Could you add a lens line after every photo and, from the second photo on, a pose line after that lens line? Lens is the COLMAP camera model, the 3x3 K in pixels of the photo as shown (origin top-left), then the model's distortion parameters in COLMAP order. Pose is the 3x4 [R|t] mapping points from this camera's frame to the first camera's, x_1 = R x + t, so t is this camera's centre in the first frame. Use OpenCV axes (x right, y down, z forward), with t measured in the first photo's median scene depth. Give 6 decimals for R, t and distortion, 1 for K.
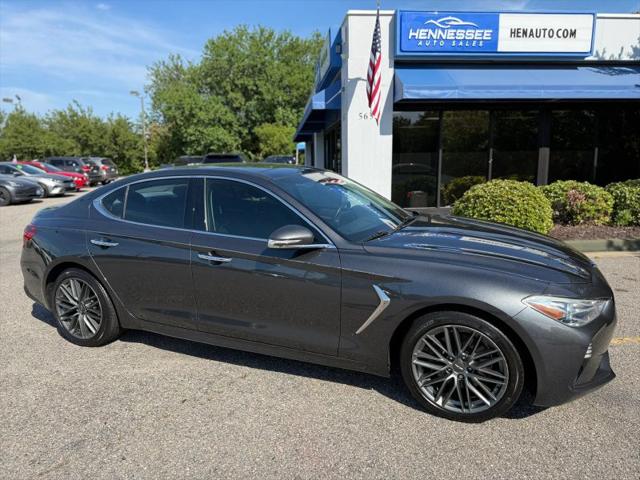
lens RADIAL K [[467.5, 0, 320.0], [0, 467.5, 240.0], [0, 0, 1]] dist [0.039620, -0.053854]
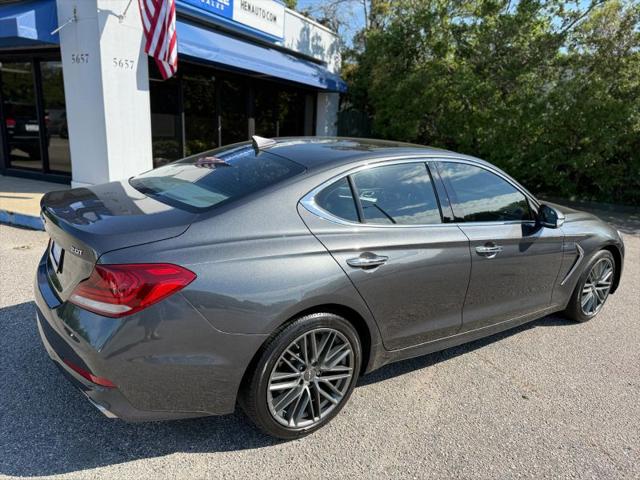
lens RADIAL K [[466.5, 0, 334.6], [0, 466.5, 228.8], [0, 0, 1]] dist [0.094781, -0.118860]
pose [[0.500142, -0.141107, 0.854369, -0.410536], [0.085100, 0.989867, 0.113669, -0.046851], [-0.861752, 0.015856, 0.507082, 0.273971]]
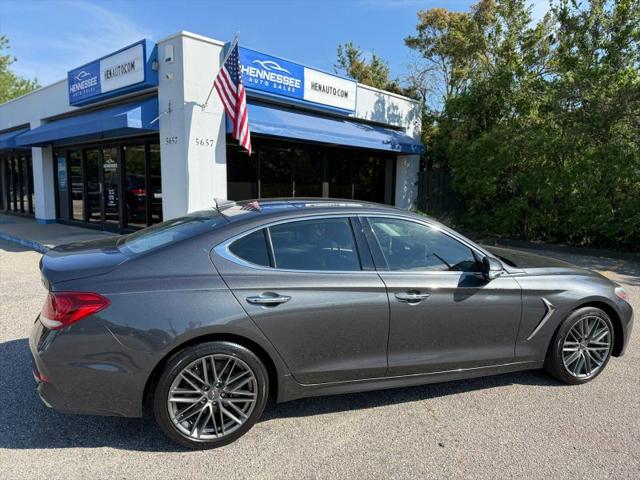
lens RADIAL K [[466.5, 0, 334.6], [0, 466.5, 228.8], [0, 0, 1]] dist [0.094781, -0.118860]
pose [[0.709361, -0.036779, 0.703885, -0.365930], [0.087085, 0.995559, -0.035743, -0.029485], [-0.699445, 0.086653, 0.709414, 0.134820]]
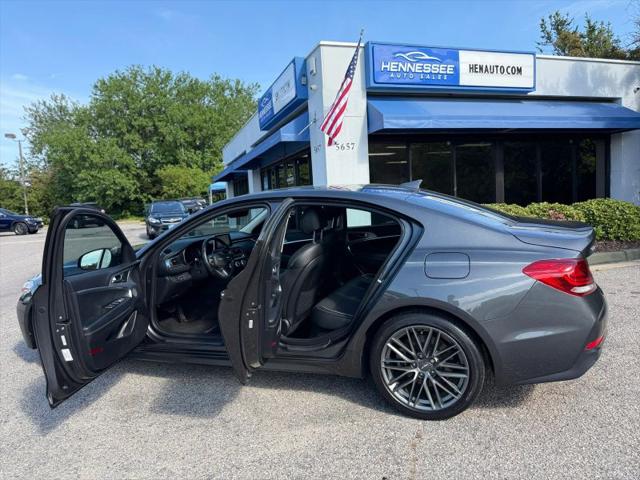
lens RADIAL K [[470.2, 0, 321.3], [0, 470.2, 239.0], [0, 0, 1]] dist [0.012280, -0.024806]
pose [[0.968911, -0.058160, 0.240477, -0.178581], [0.079884, 0.993460, -0.081589, 0.002462], [-0.234159, 0.098263, 0.967220, 0.080515]]
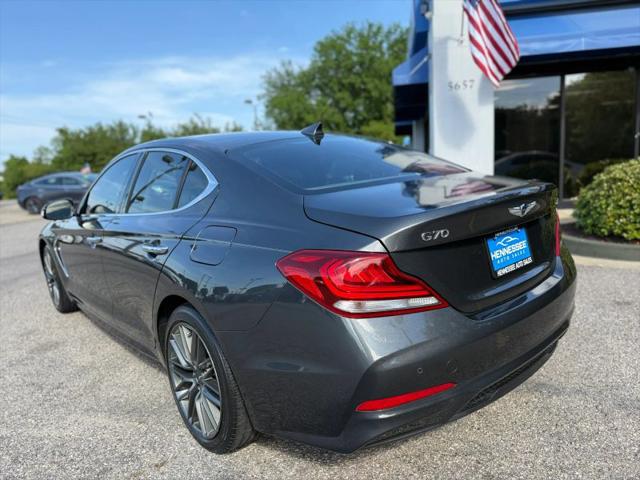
lens RADIAL K [[467.5, 0, 320.0], [0, 467.5, 240.0], [0, 0, 1]] dist [0.039620, -0.053854]
pose [[0.967079, -0.003148, -0.254458, 0.070652], [0.001124, 0.999967, -0.008096, 0.001135], [0.254474, 0.007543, 0.967050, 0.165590]]
